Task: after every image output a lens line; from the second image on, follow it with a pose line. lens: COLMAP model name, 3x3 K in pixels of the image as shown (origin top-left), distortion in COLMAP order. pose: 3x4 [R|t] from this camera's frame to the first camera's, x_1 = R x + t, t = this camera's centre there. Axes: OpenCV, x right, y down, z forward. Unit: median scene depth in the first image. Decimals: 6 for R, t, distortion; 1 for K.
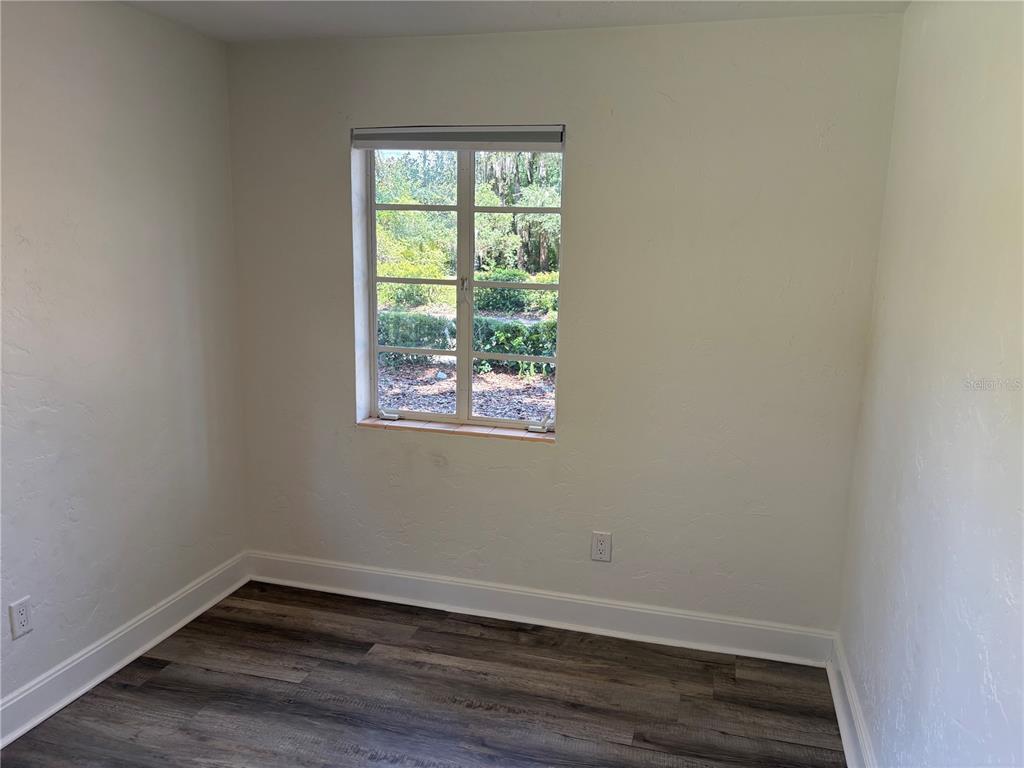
lens RADIAL K [[780.1, 0, 510.6], [0, 780.1, 381.9], [0, 0, 1]] dist [0.022115, -0.019775]
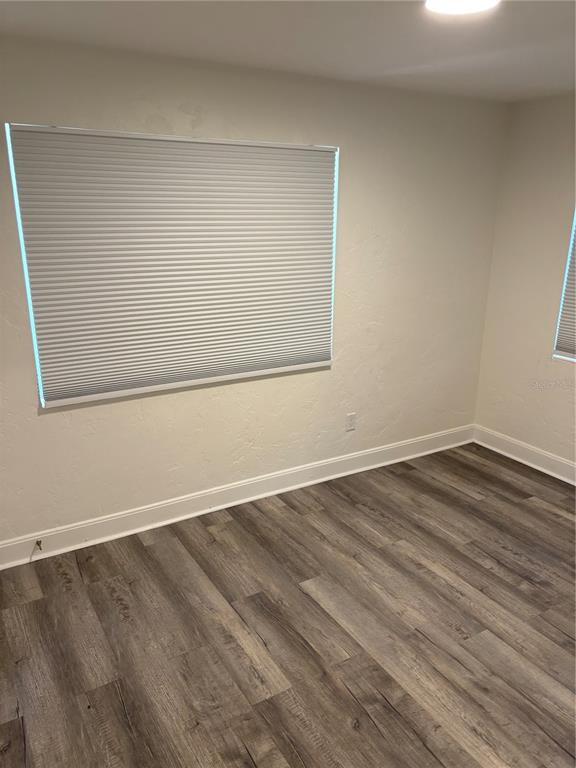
lens RADIAL K [[585.1, 0, 287.5], [0, 585.1, 384.6], [0, 0, 1]] dist [0.022115, -0.019775]
pose [[0.732635, 0.180041, -0.656378, 0.217717], [-0.101136, 0.982470, 0.156601, -0.027130], [0.673066, -0.048349, 0.738000, -0.223804]]
